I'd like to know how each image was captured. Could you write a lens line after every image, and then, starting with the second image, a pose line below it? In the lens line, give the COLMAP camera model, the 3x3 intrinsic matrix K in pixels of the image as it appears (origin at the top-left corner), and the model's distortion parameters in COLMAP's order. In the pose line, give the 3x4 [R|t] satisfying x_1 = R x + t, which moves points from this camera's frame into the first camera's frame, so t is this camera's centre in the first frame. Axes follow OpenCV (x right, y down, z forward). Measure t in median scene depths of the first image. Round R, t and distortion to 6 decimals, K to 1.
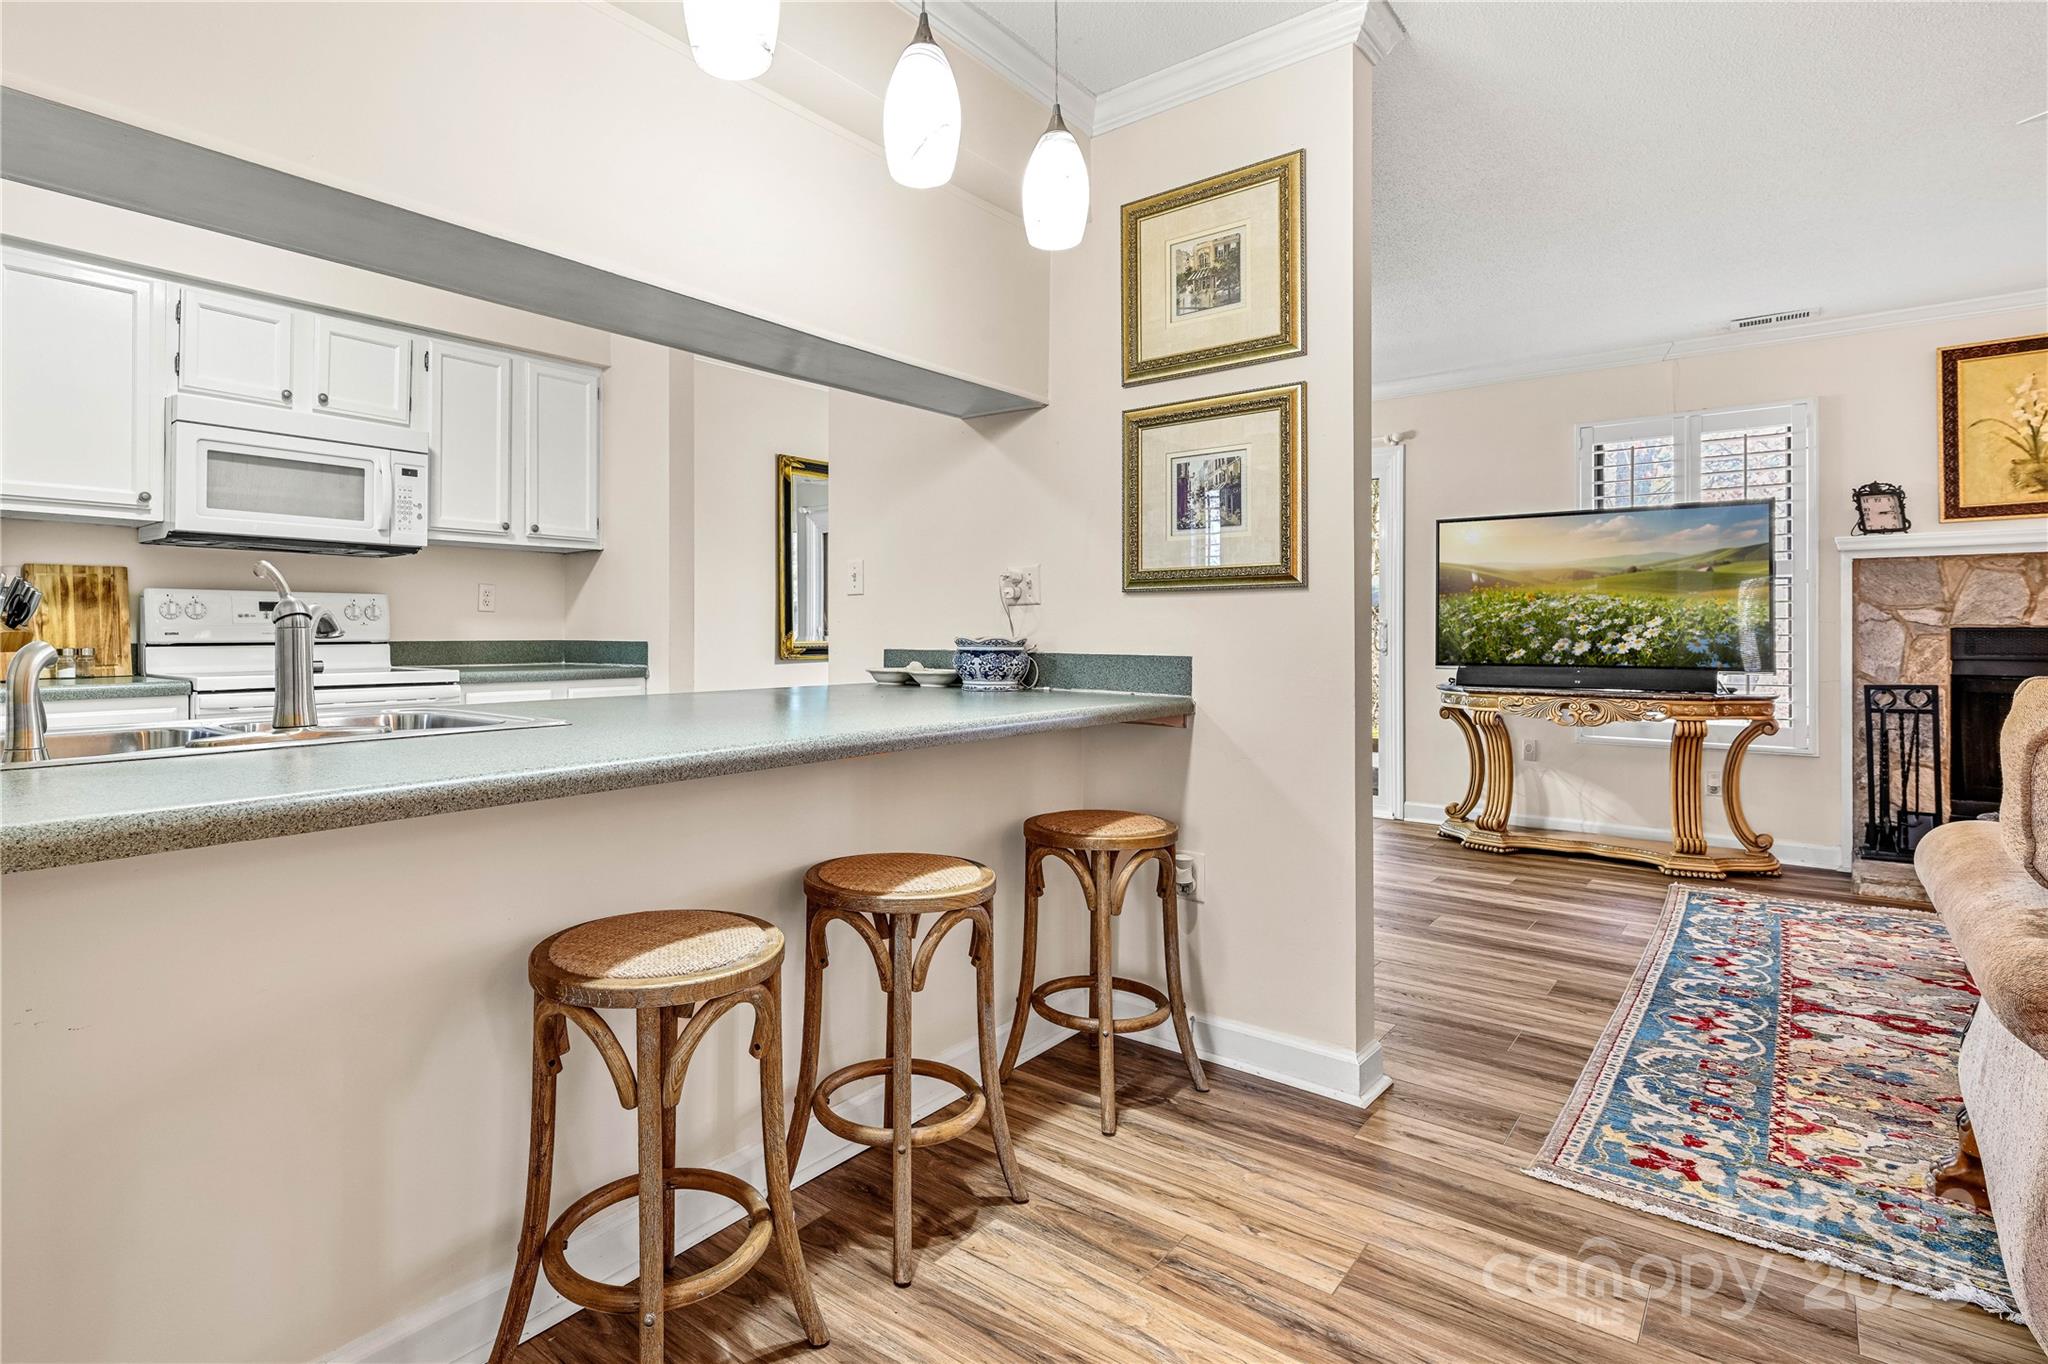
lens RADIAL K [[1041.8, 0, 946.0], [0, 1041.8, 628.4], [0, 0, 1]] dist [0.032573, -0.004139]
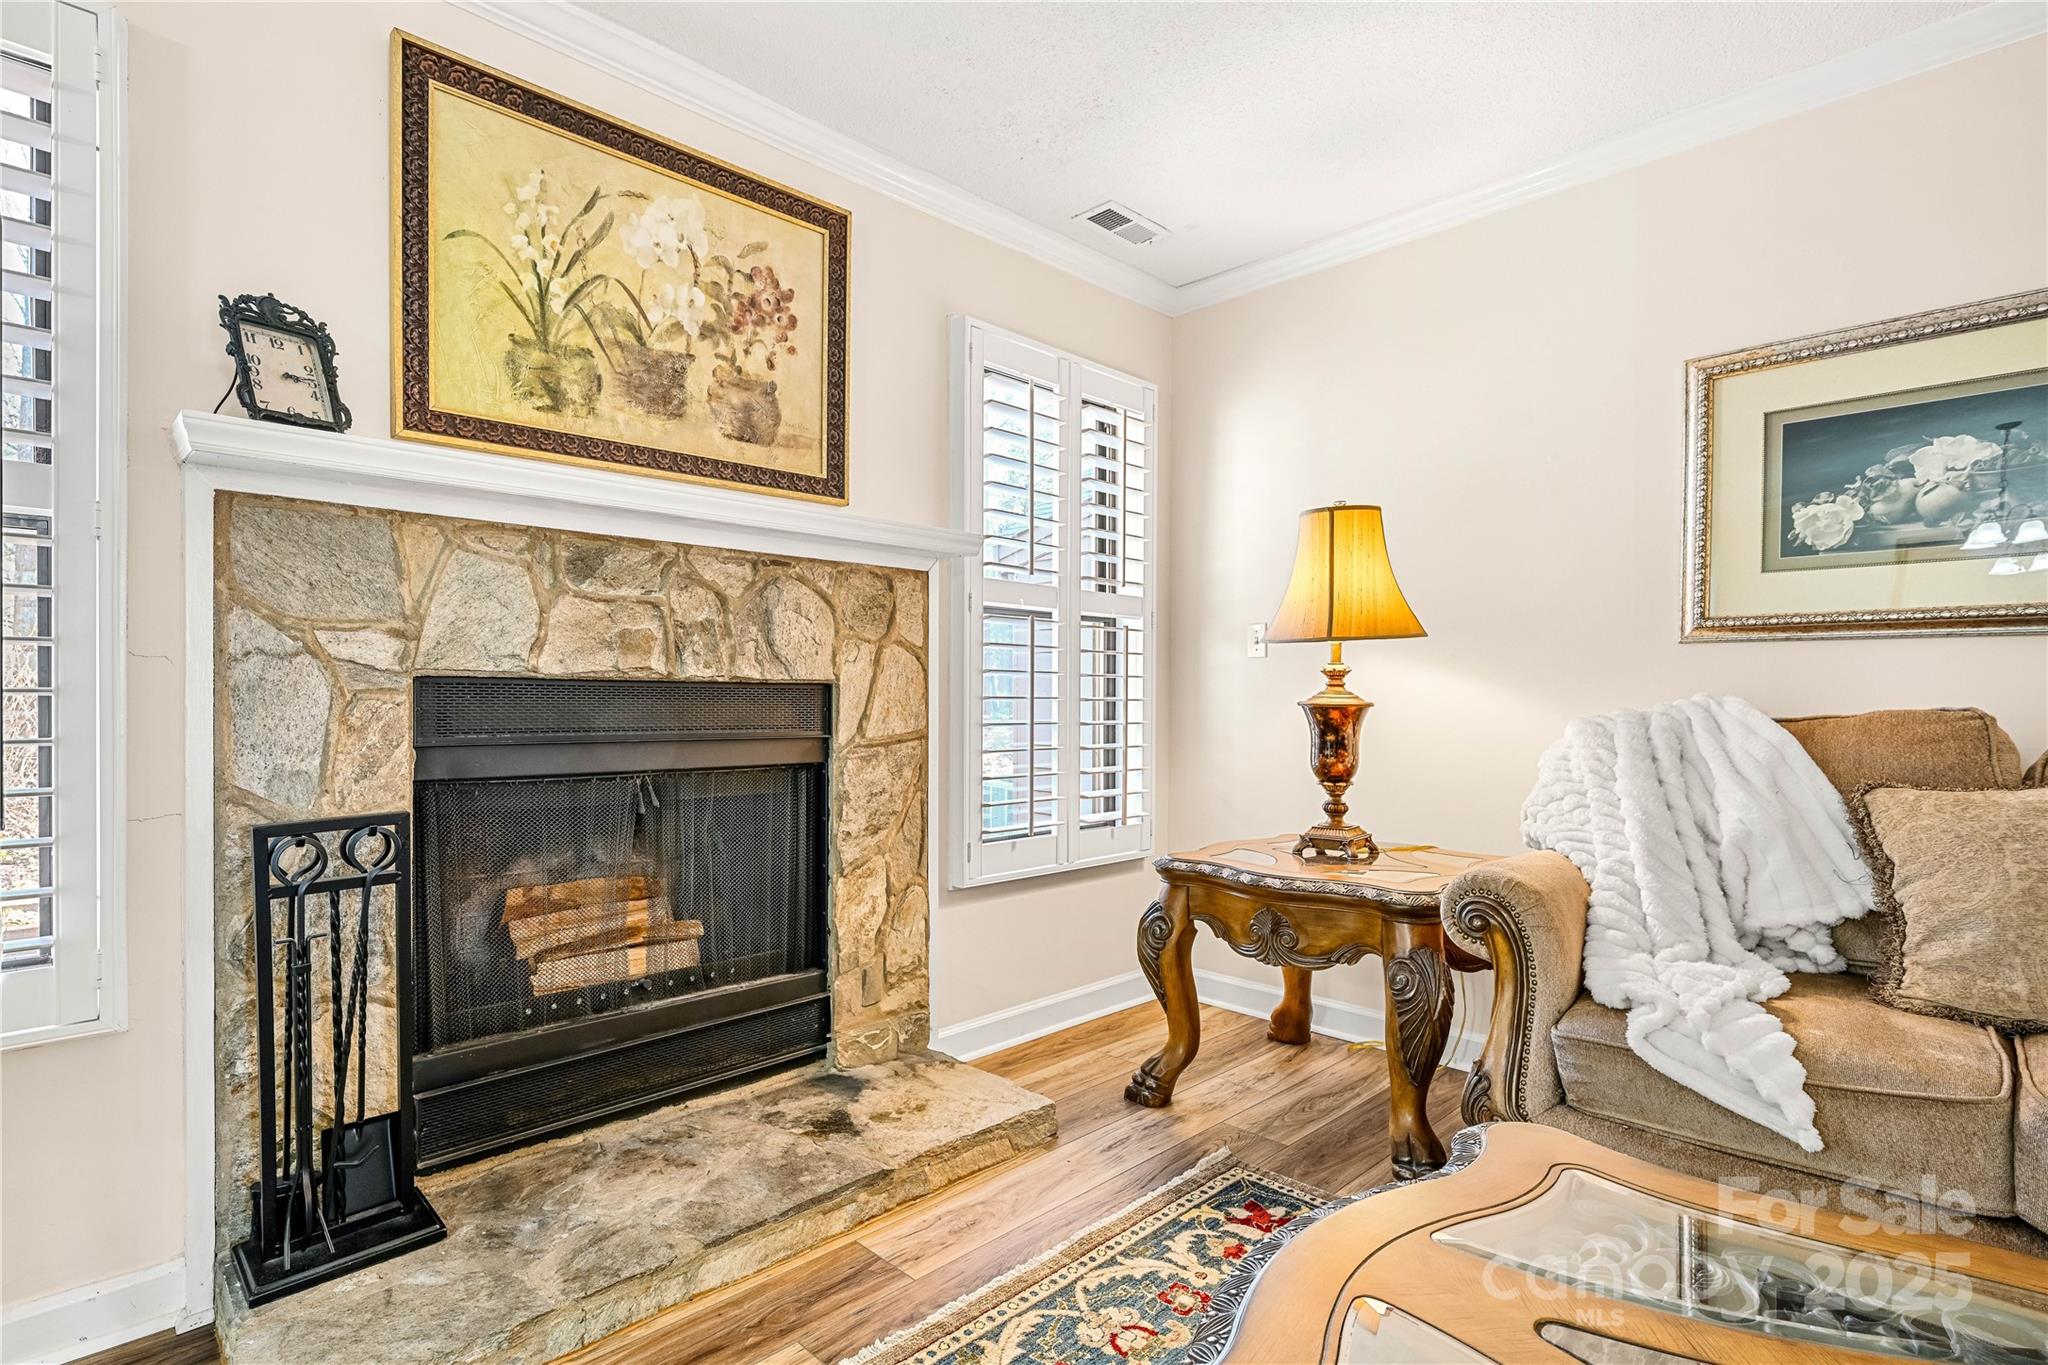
lens RADIAL K [[1041.8, 0, 970.6], [0, 1041.8, 686.5], [0, 0, 1]] dist [0.032573, -0.004139]
pose [[0.124474, 0.007959, 0.992191, 0.532666], [-0.011897, 0.999908, -0.006529, 0.004076], [-0.992152, -0.010992, 0.124558, 0.711772]]
